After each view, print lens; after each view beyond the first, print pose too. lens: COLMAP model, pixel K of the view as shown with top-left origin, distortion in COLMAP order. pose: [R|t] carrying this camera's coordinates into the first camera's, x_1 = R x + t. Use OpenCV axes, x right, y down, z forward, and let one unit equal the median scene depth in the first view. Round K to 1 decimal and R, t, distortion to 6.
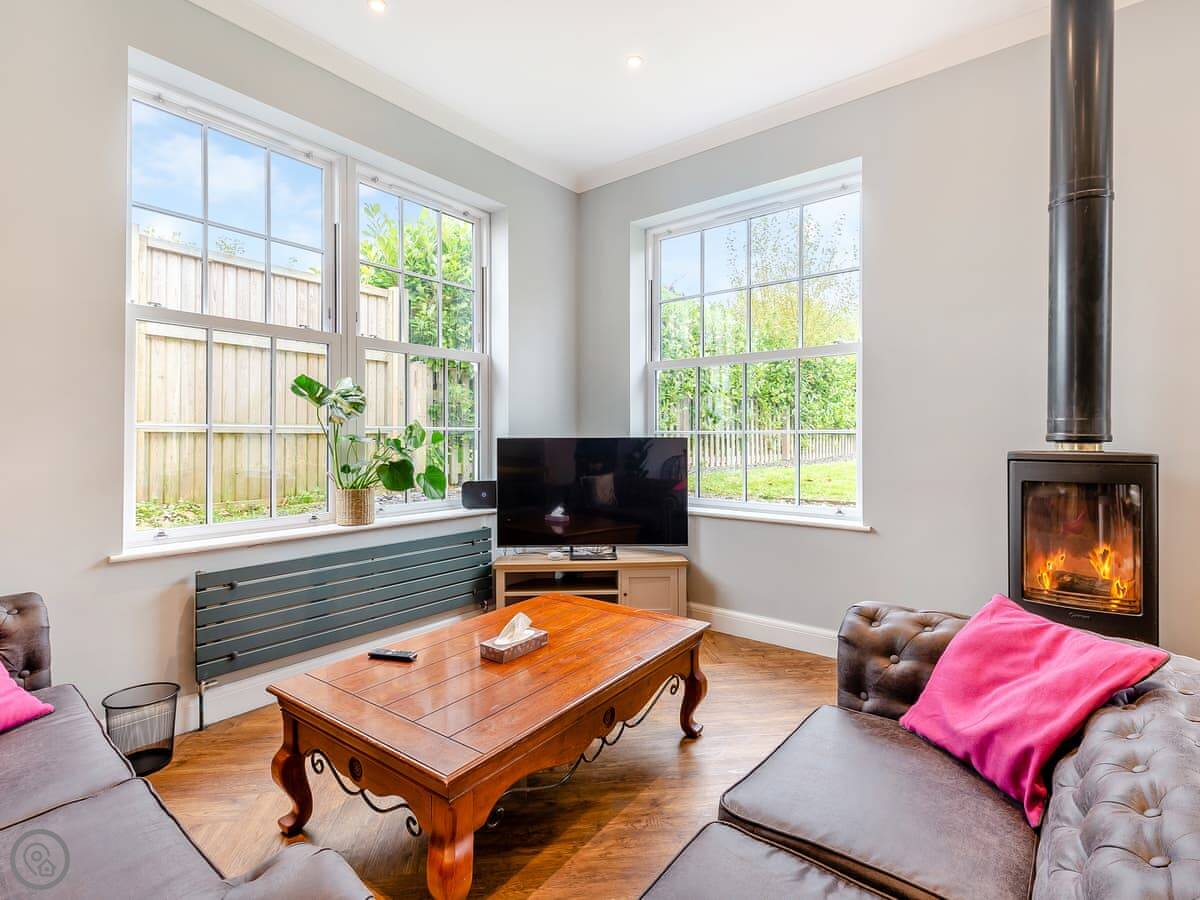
lens RADIAL K [[583.7, 0, 600.8], [0, 583.7, 435.9], [0, 0, 1]] dist [0.014856, -0.008745]
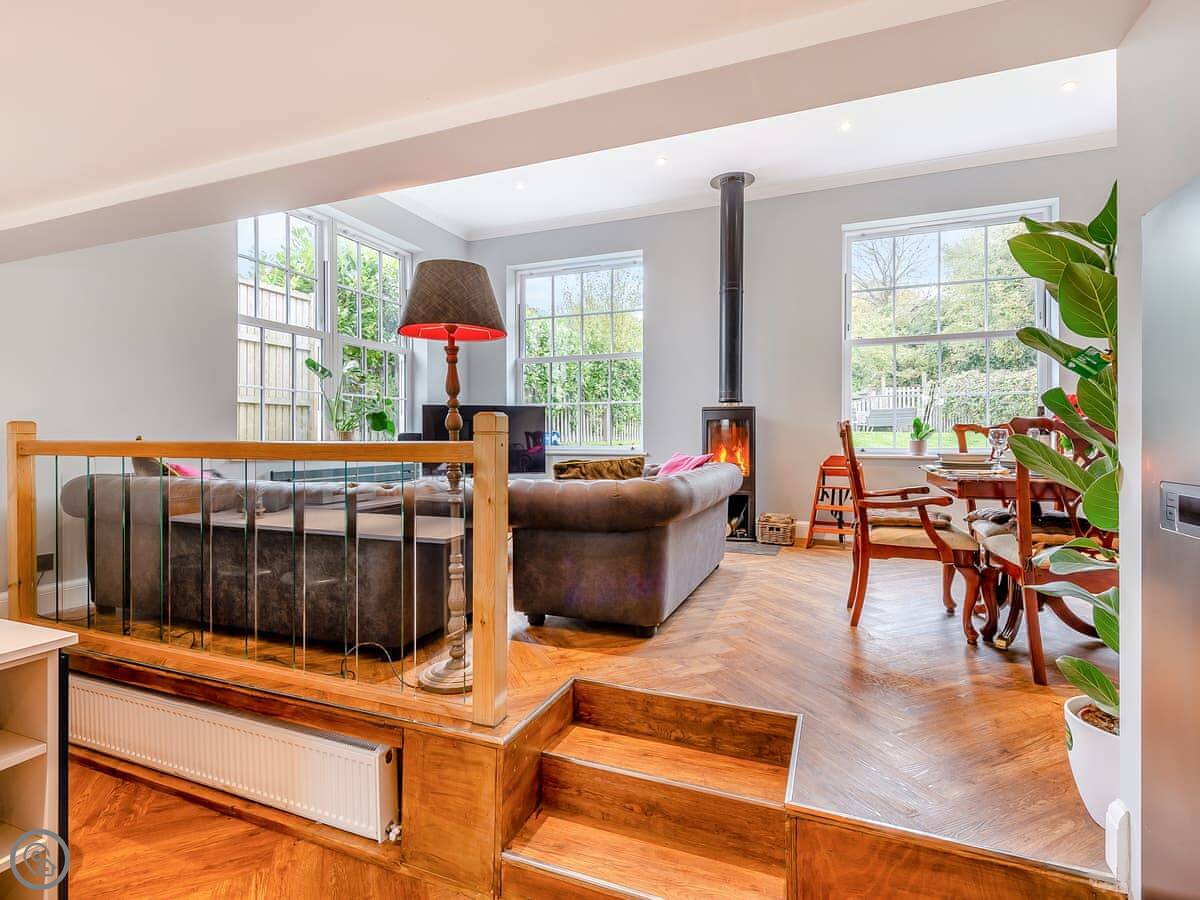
lens RADIAL K [[581.8, 0, 599.9], [0, 581.8, 446.0], [0, 0, 1]] dist [0.002553, -0.002076]
pose [[0.957392, -0.006951, 0.288709, -0.270716], [0.001185, 0.999796, 0.020141, 0.127316], [-0.288790, -0.018941, 0.957205, -0.917957]]
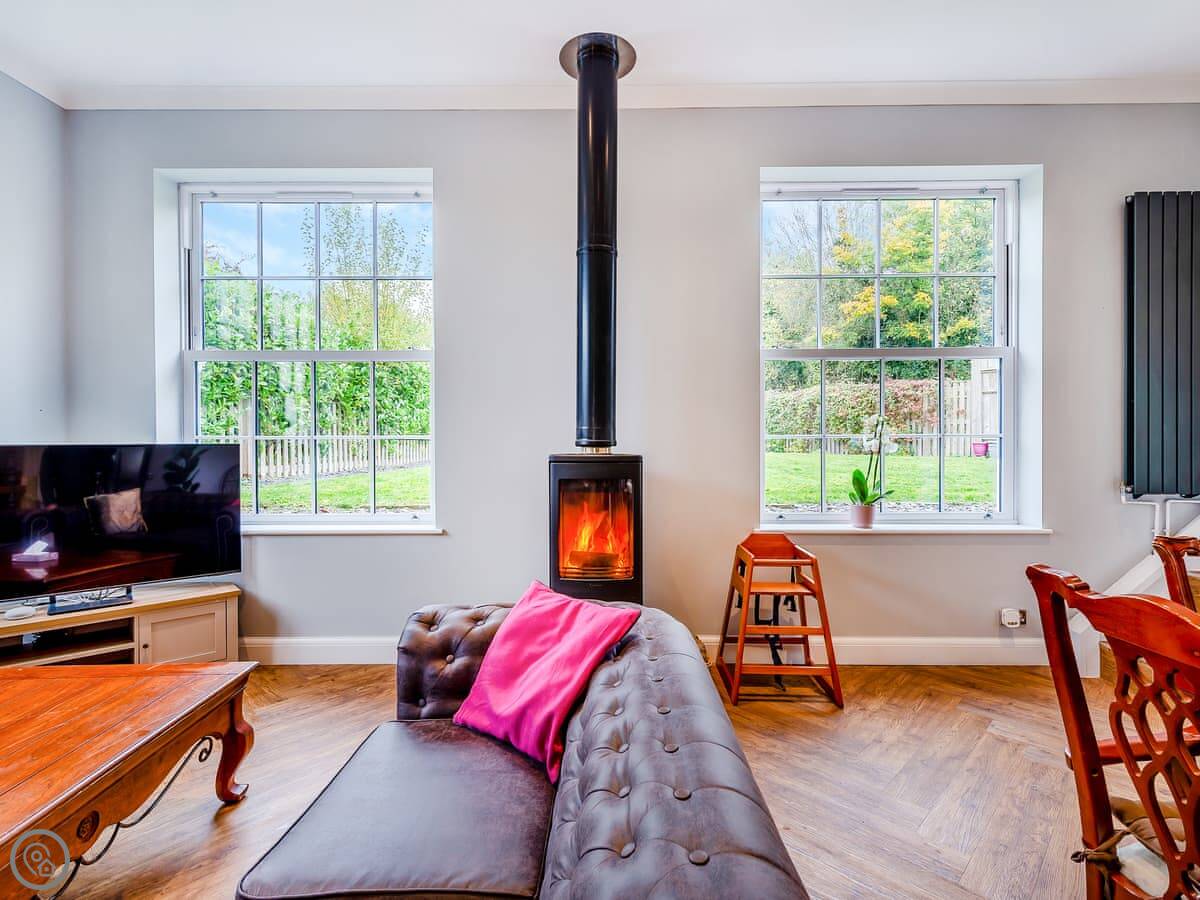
lens RADIAL K [[581.8, 0, 599.9], [0, 581.8, 446.0], [0, 0, 1]] dist [0.002553, -0.002076]
pose [[0.782758, -0.006386, 0.622294, 0.051044], [0.001482, 0.999964, 0.008397, -0.000202], [-0.622325, -0.005651, 0.782739, 0.028085]]
